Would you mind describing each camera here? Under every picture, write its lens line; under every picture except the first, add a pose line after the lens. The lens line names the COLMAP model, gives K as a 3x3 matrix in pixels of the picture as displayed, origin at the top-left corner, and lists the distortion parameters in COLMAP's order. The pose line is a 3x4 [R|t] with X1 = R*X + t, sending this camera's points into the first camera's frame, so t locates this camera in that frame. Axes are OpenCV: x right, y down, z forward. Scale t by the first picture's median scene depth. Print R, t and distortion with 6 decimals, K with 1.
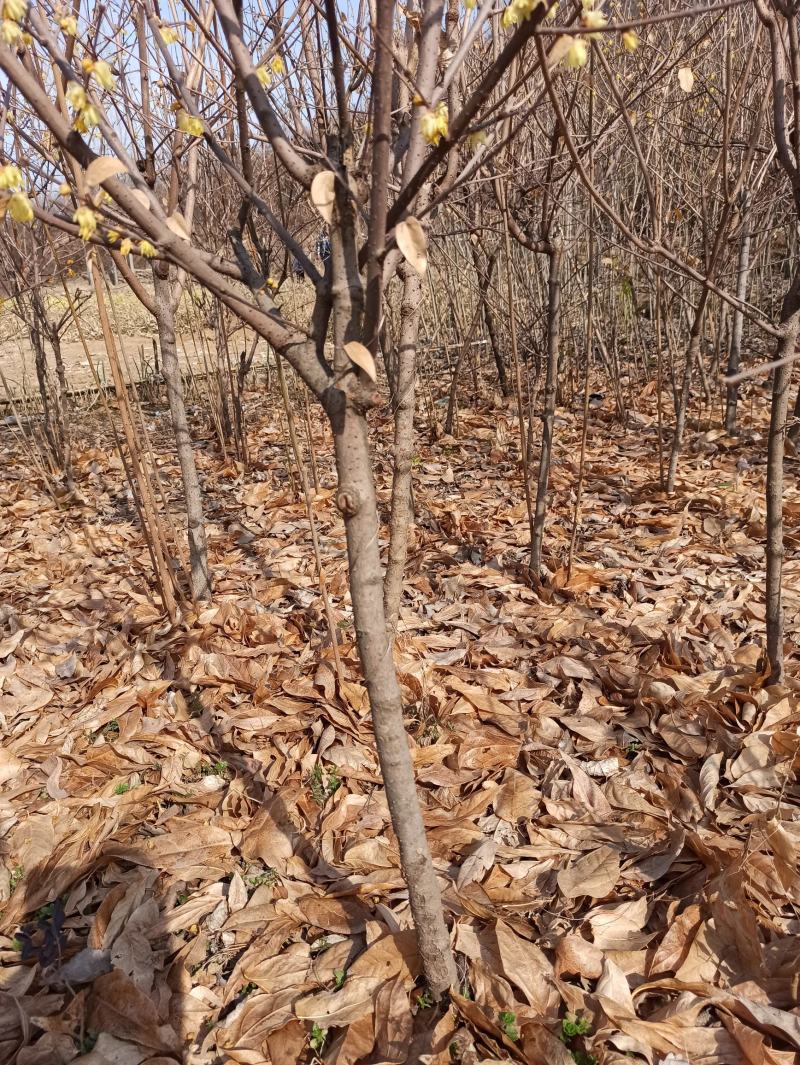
lens RADIAL K [[789.8, 0, 400.5], [0, 789.8, 529.5], [0, 0, 1]] dist [0.044074, -0.031775]
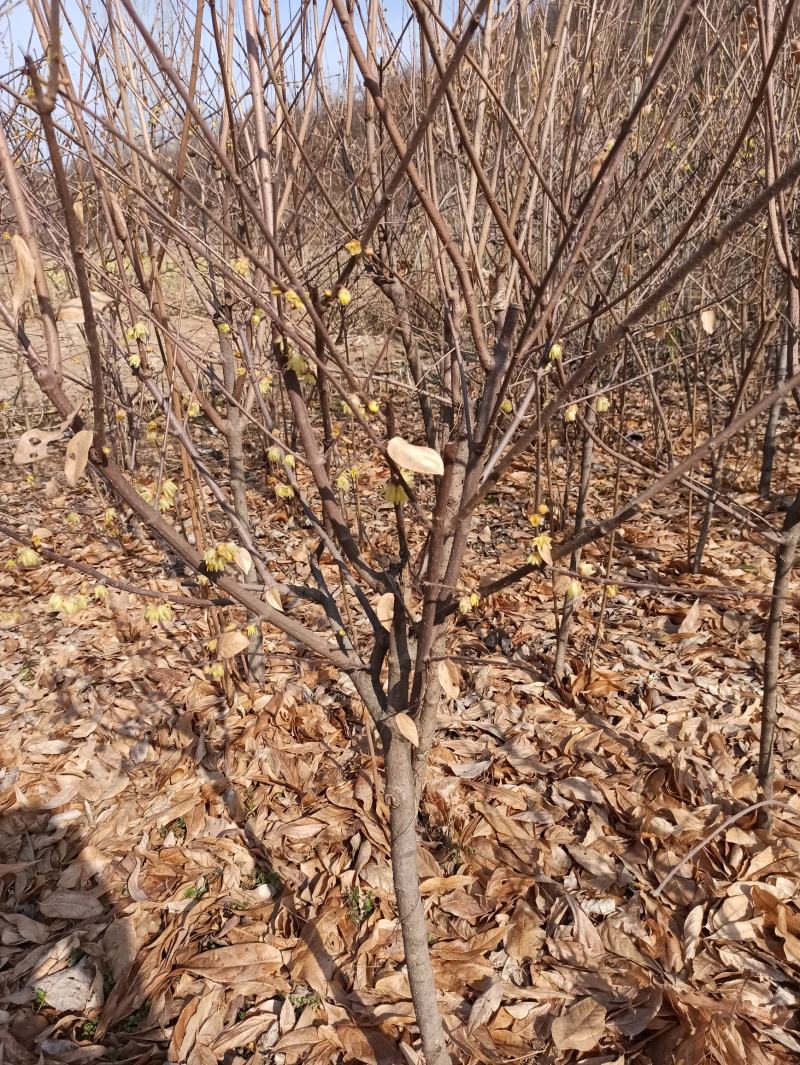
lens RADIAL K [[789.8, 0, 400.3], [0, 789.8, 532.3], [0, 0, 1]] dist [0.044074, -0.031775]
pose [[0.997694, 0.047648, -0.048328, -0.005841], [-0.045468, 0.997941, 0.045244, -0.253747], [0.050385, -0.042943, 0.997806, -0.132426]]
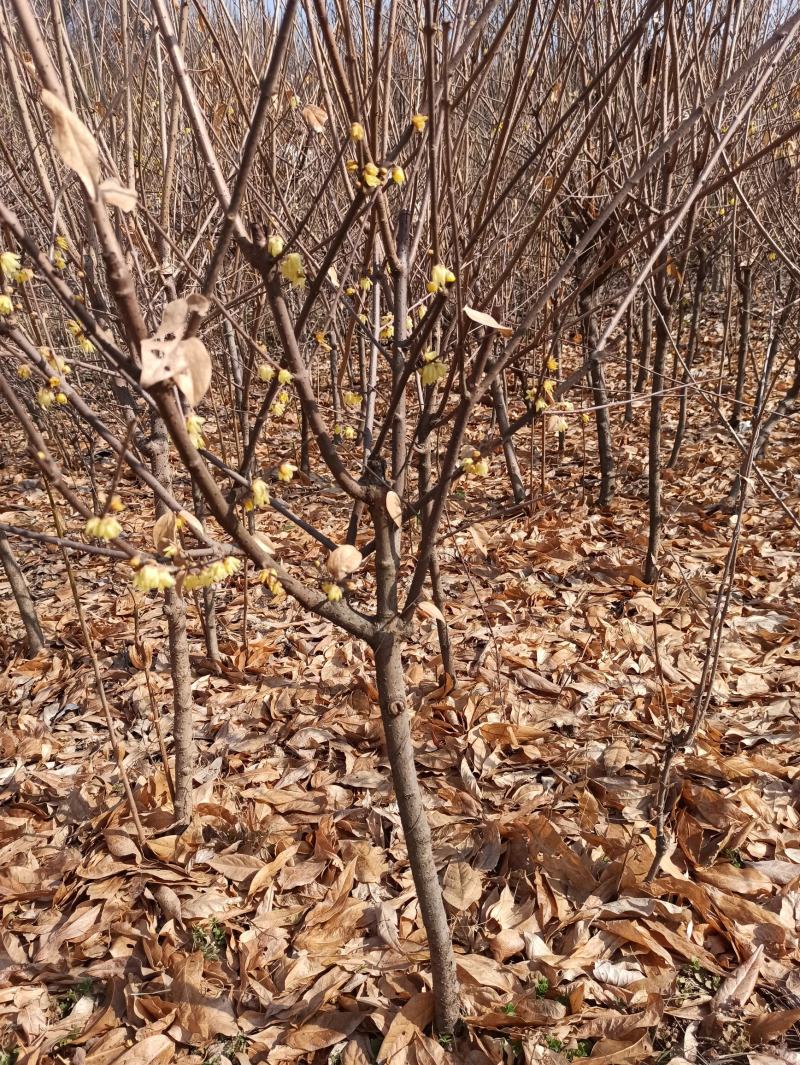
lens RADIAL K [[789.8, 0, 403.4], [0, 789.8, 530.9], [0, 0, 1]] dist [0.044074, -0.031775]
pose [[0.748185, -0.230151, 0.622294, -0.387066], [0.234862, 0.969051, 0.076022, -0.198888], [-0.620532, 0.089274, 0.779083, -0.029881]]
